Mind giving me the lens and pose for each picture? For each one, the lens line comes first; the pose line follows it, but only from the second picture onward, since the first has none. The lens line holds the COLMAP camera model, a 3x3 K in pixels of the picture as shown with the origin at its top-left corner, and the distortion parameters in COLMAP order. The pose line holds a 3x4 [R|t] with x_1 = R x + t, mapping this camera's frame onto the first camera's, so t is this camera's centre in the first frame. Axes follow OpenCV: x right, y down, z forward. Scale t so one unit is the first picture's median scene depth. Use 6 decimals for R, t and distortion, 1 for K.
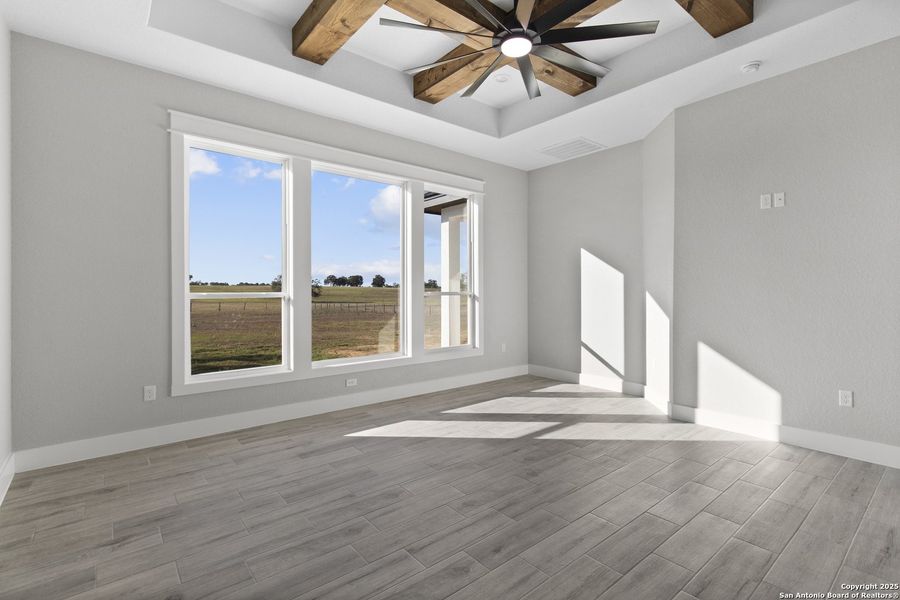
lens RADIAL K [[421.1, 0, 470.8], [0, 421.1, 290.0], [0, 0, 1]] dist [0.000600, 0.000194]
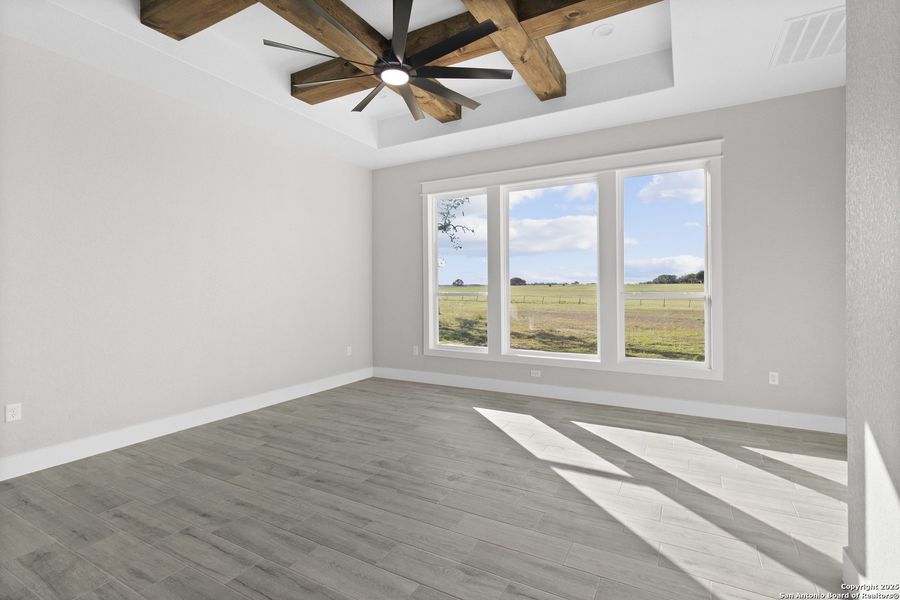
lens RADIAL K [[421.1, 0, 470.8], [0, 421.1, 290.0], [0, 0, 1]] dist [0.000600, 0.000194]
pose [[0.367000, 0.004229, -0.930211, 0.888990], [0.003776, 0.999975, 0.006036, -0.011568], [0.930213, -0.005727, 0.366975, 0.553979]]
